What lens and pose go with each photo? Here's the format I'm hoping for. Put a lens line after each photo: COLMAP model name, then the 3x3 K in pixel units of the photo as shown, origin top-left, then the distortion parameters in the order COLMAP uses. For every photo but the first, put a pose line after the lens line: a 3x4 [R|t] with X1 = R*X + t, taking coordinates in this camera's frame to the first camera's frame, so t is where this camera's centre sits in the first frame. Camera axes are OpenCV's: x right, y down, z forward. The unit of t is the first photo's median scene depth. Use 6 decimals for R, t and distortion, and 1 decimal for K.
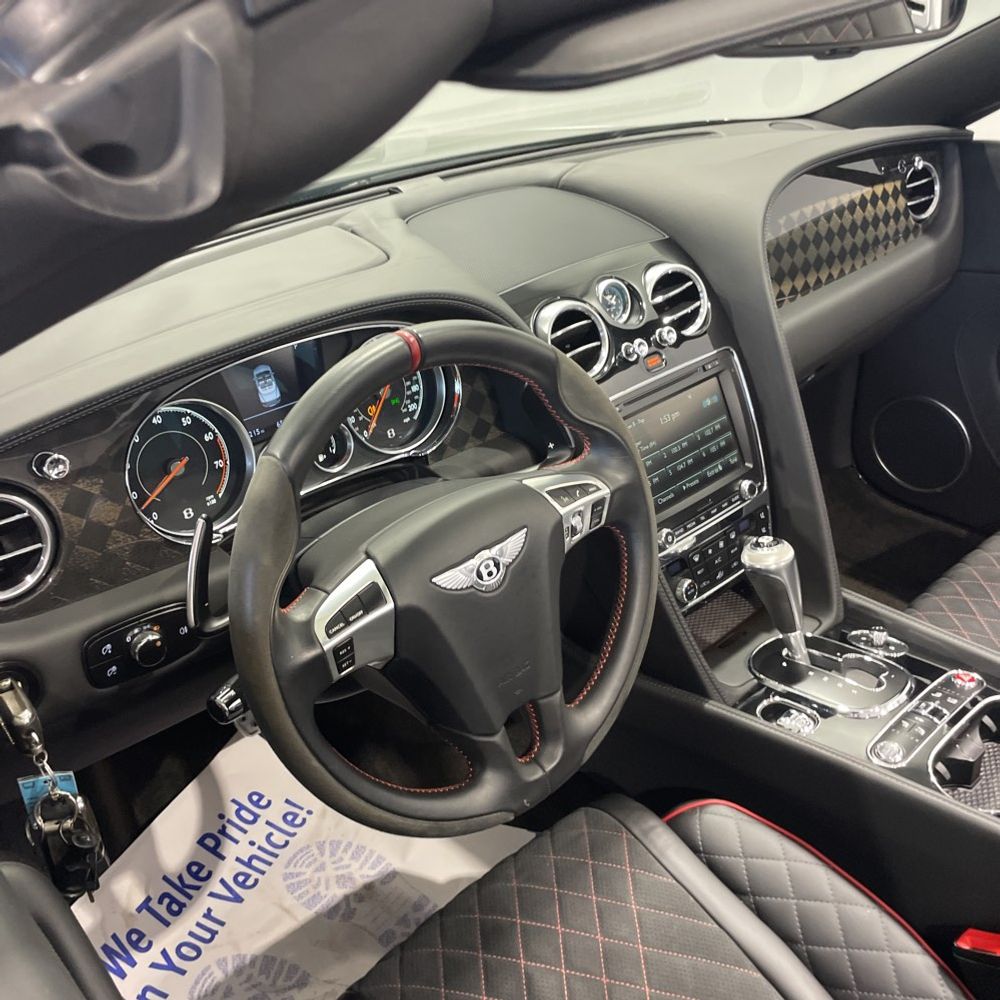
lens RADIAL K [[1009.9, 0, 514.0], [0, 1009.9, 499.0], [0, 0, 1]] dist [0.090411, -0.138196]
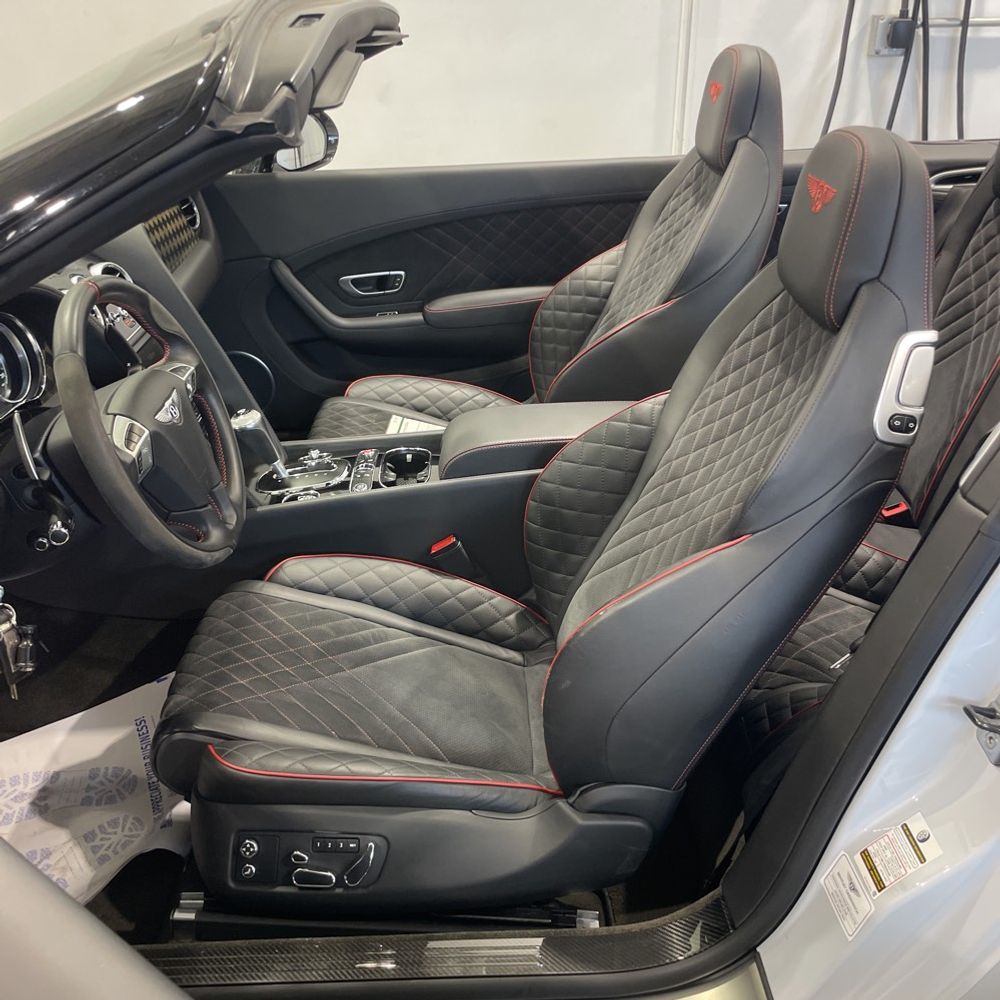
lens RADIAL K [[1009.9, 0, 514.0], [0, 1009.9, 499.0], [0, 0, 1]] dist [0.090411, -0.138196]
pose [[0.654258, -0.321068, 0.684734, -0.692116], [0.370411, 0.925417, 0.079998, 0.223784], [-0.659349, 0.201294, 0.724389, -0.479460]]
